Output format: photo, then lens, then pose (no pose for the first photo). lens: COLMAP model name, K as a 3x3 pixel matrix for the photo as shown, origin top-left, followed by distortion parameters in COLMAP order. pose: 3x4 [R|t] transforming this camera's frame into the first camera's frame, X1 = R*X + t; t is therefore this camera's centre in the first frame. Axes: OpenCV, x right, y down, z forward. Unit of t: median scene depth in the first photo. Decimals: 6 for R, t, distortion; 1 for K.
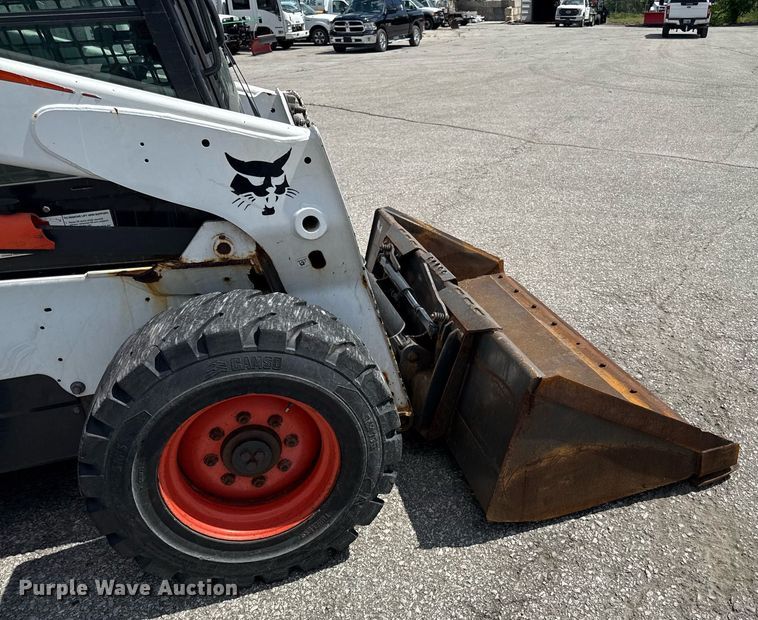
lens RADIAL K [[639.1, 0, 454.3], [0, 639.1, 337.1], [0, 0, 1]] dist [0.106602, -0.197194]
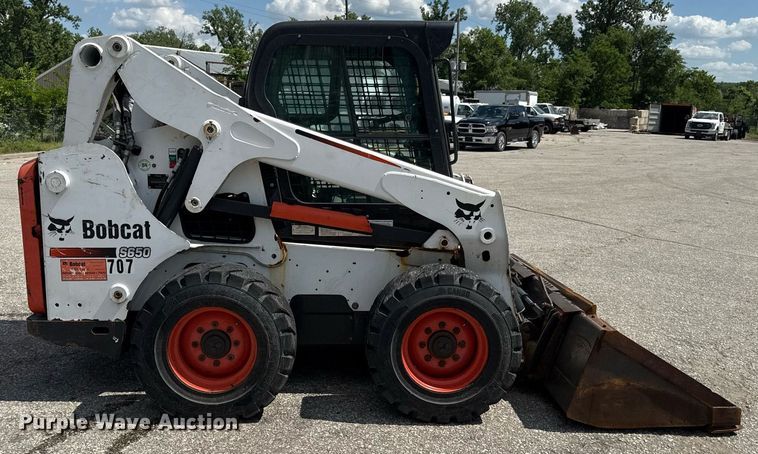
lens RADIAL K [[691.8, 0, 361.0], [0, 691.8, 234.8], [0, 0, 1]] dist [0.180992, -0.385742]
pose [[0.956015, 0.101890, -0.275051, -0.005299], [-0.176601, 0.948660, -0.262404, 0.385724], [0.234194, 0.299437, 0.924928, -0.921765]]
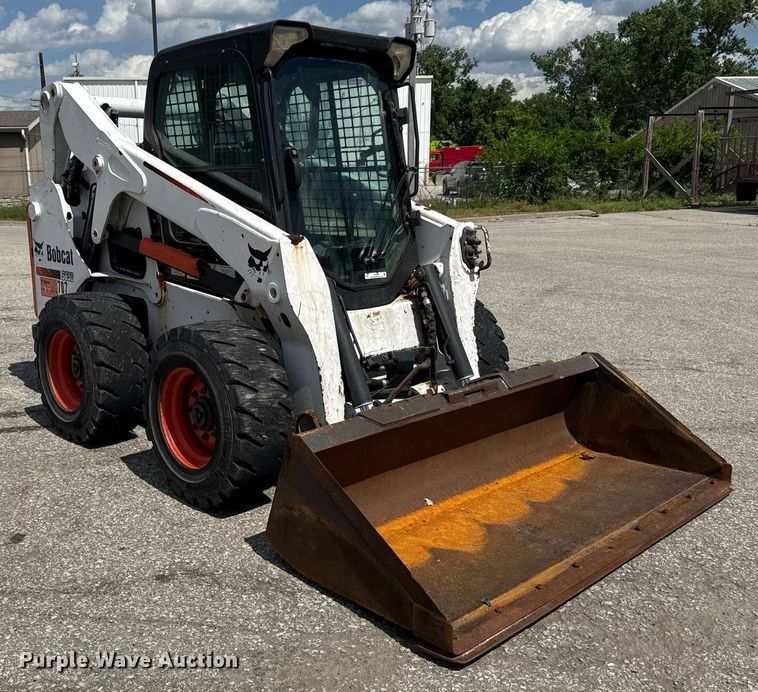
lens RADIAL K [[800.1, 0, 323.8], [0, 800.1, 321.5], [0, 0, 1]] dist [0.070356, -0.026143]
pose [[0.408629, 0.206207, -0.889101, 1.326675], [-0.417556, 0.908457, 0.018788, -0.170097], [0.811585, 0.363572, 0.457325, 0.197462]]
